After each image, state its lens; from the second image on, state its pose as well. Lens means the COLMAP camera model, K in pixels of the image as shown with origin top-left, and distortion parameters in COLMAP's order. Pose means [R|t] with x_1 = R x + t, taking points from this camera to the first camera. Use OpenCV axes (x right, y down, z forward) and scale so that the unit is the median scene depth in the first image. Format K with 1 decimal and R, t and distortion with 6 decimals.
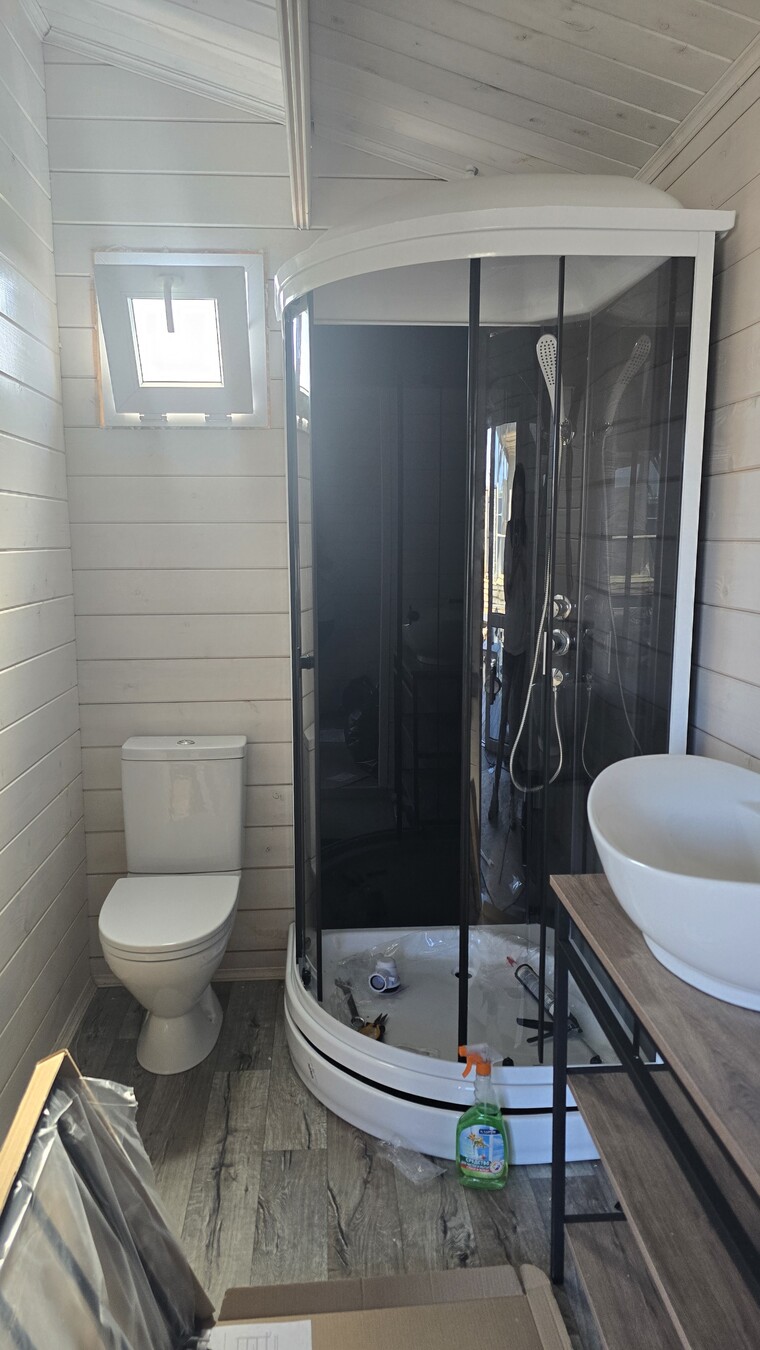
lens RADIAL K [[919.5, 0, 380.0], [0, 919.5, 675.0], [0, 0, 1]] dist [0.040087, -0.040823]
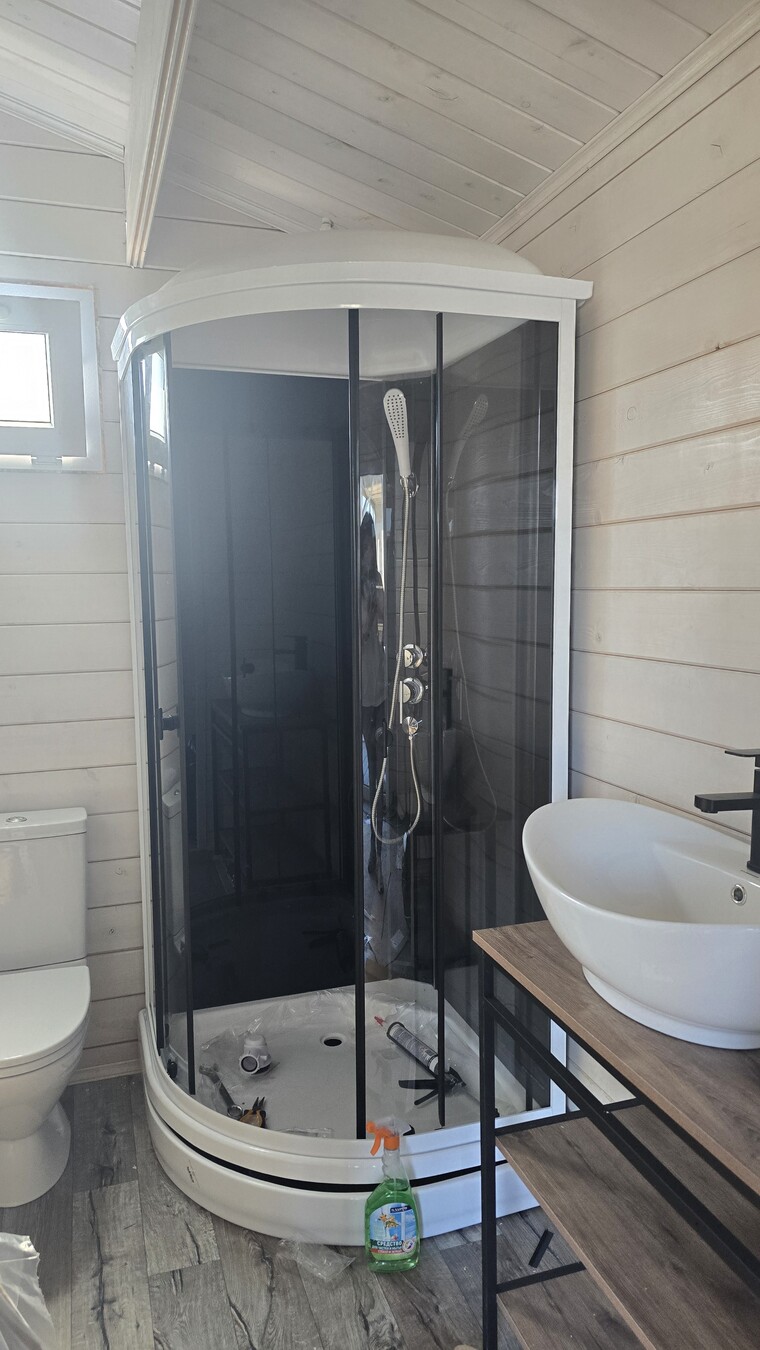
lens RADIAL K [[919.5, 0, 380.0], [0, 919.5, 675.0], [0, 0, 1]] dist [0.040087, -0.040823]
pose [[0.966409, -0.034235, 0.254717, -0.122645], [0.047370, 0.997835, -0.045611, -0.011376], [-0.252604, 0.056145, 0.965939, 0.052831]]
